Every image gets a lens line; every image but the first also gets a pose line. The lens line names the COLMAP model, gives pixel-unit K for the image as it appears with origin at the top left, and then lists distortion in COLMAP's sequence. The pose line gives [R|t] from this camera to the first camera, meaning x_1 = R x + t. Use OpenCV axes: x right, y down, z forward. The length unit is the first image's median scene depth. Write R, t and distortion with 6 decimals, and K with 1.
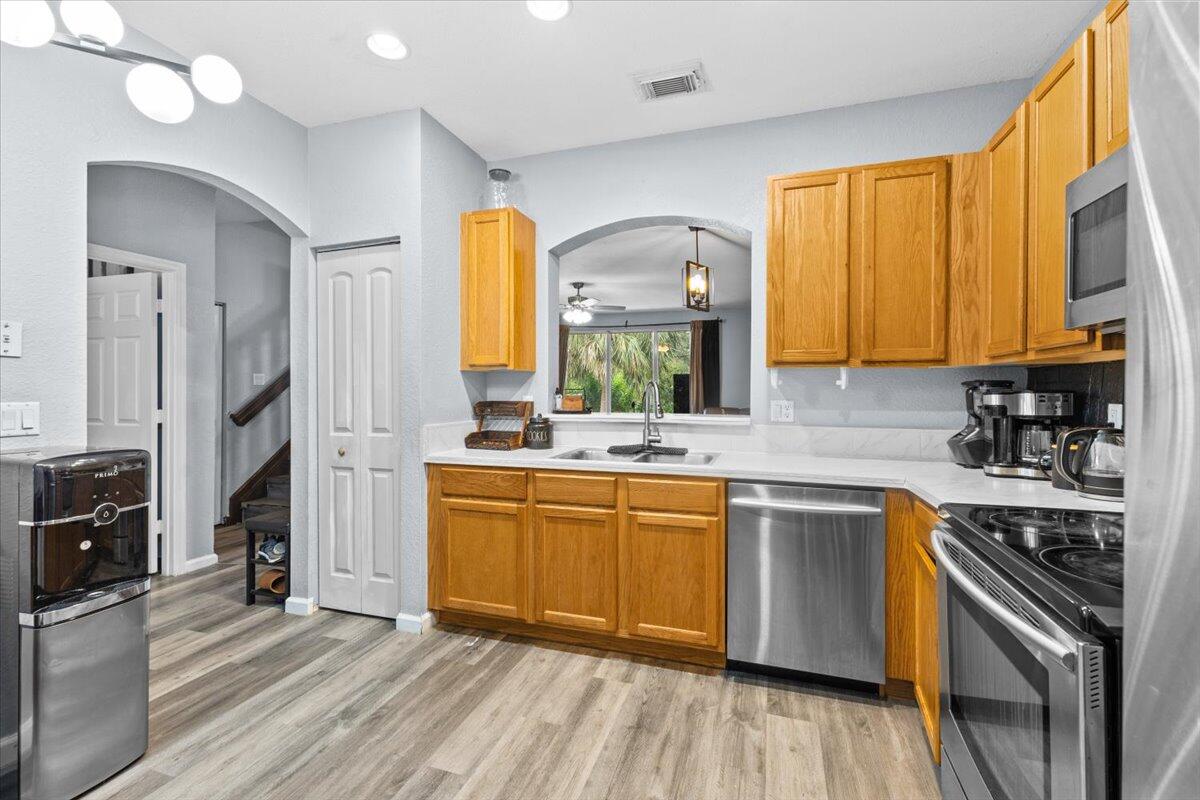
lens RADIAL K [[514.8, 0, 600.2], [0, 514.8, 390.9], [0, 0, 1]] dist [0.010063, 0.000234]
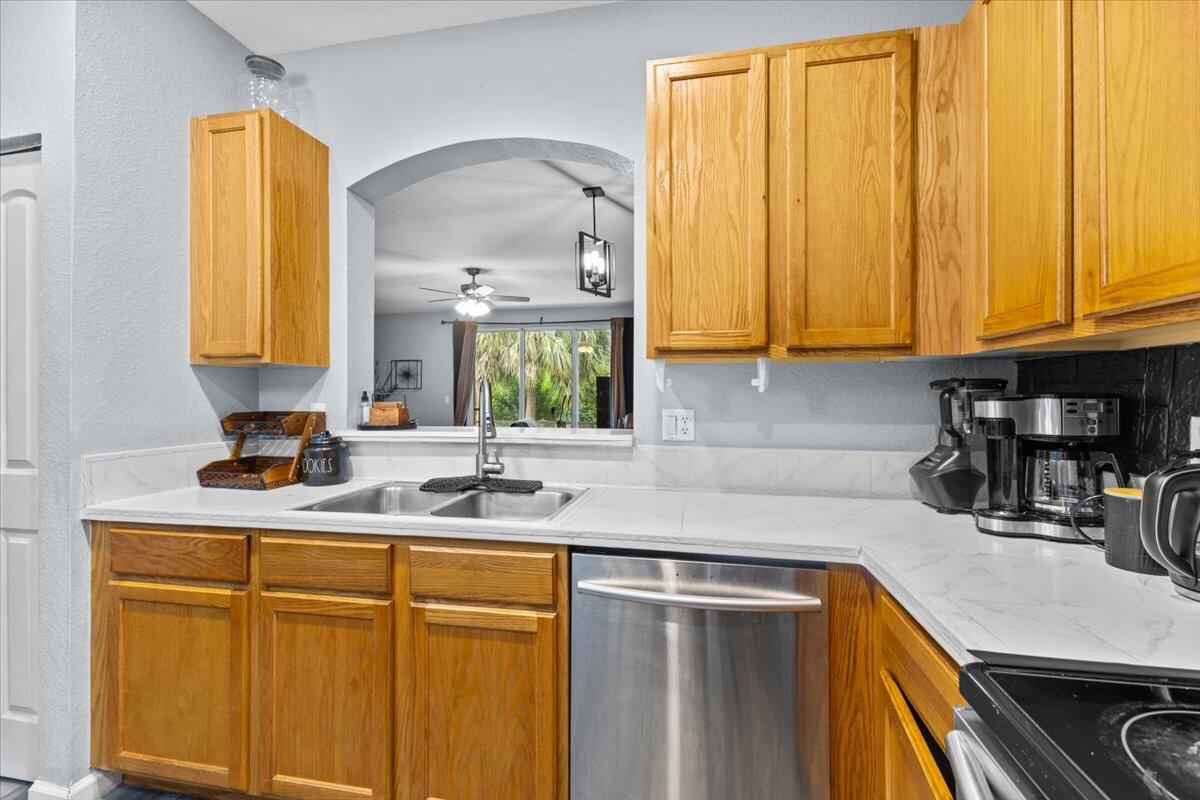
lens RADIAL K [[518.8, 0, 598.6], [0, 518.8, 388.0], [0, 0, 1]] dist [0.010871, -0.000276]
pose [[0.993290, -0.001298, 0.115639, 0.189352], [0.002786, 0.999915, -0.012702, -0.001247], [-0.115613, 0.012939, 0.993210, 0.369315]]
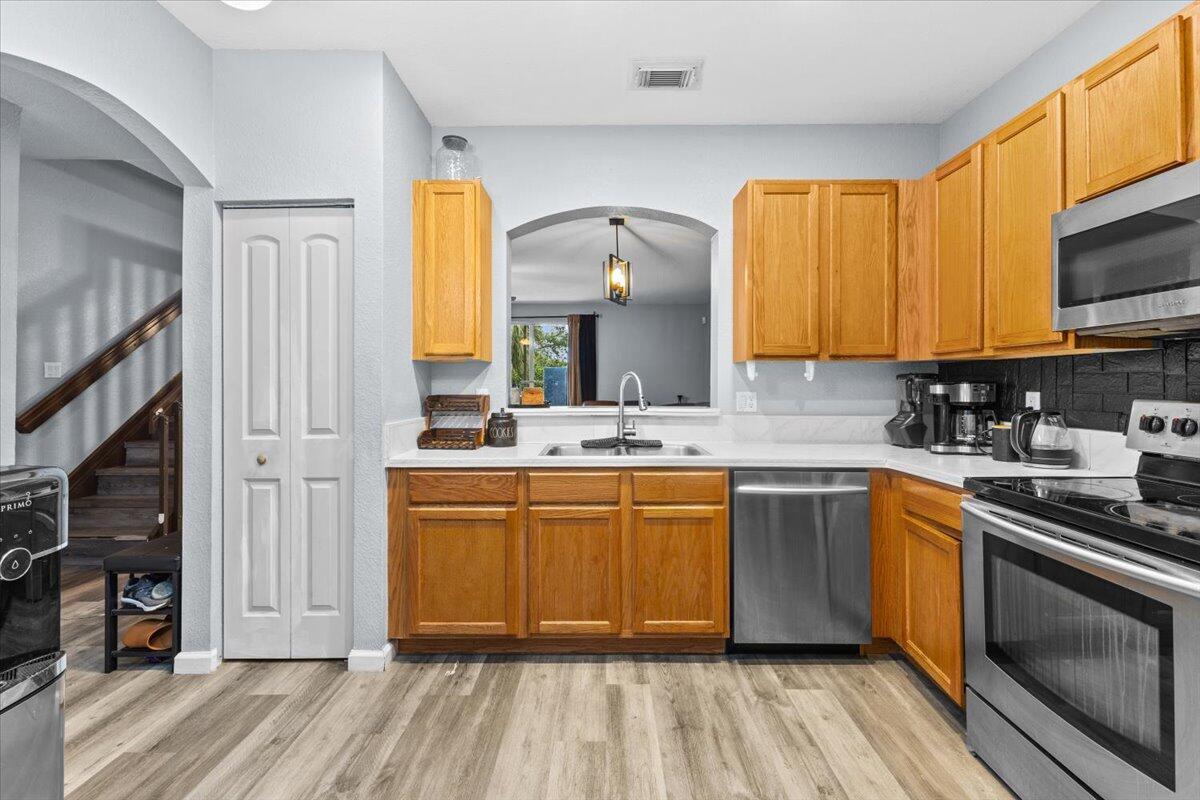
lens RADIAL K [[519.4, 0, 599.0], [0, 519.4, 380.7], [0, 0, 1]] dist [0.011100, -0.000402]
pose [[0.952927, 0.000018, 0.303200, -0.290506], [0.002669, 0.999961, -0.008447, 0.004296], [-0.303189, 0.008859, 0.952889, 0.080332]]
